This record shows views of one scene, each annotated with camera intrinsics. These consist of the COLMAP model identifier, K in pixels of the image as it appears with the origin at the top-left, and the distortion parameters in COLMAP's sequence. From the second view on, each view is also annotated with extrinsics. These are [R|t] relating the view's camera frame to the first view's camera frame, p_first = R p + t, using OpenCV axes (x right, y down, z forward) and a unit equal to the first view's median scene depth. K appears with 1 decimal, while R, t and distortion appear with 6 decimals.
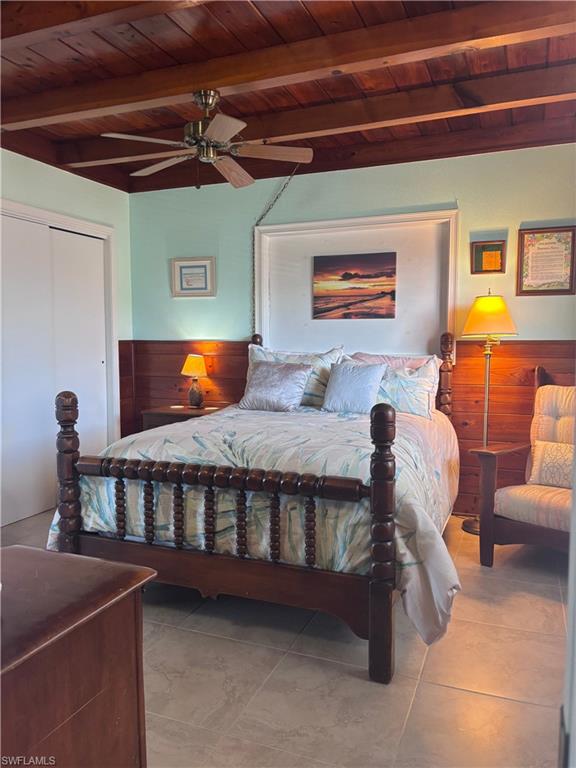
lens RADIAL K [[578.9, 0, 287.7], [0, 578.9, 385.3], [0, 0, 1]] dist [0.006759, 0.000981]
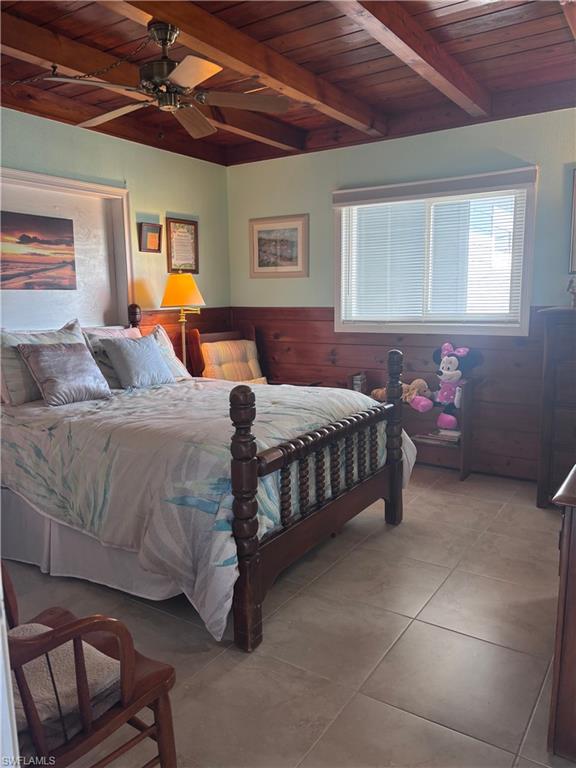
lens RADIAL K [[578.9, 0, 288.1], [0, 578.9, 385.2], [0, 0, 1]] dist [0.006759, 0.000981]
pose [[0.204224, -0.147612, 0.967731, -0.696290], [0.102096, 0.986386, 0.128912, -0.048208], [-0.973586, 0.072475, 0.216514, 0.466211]]
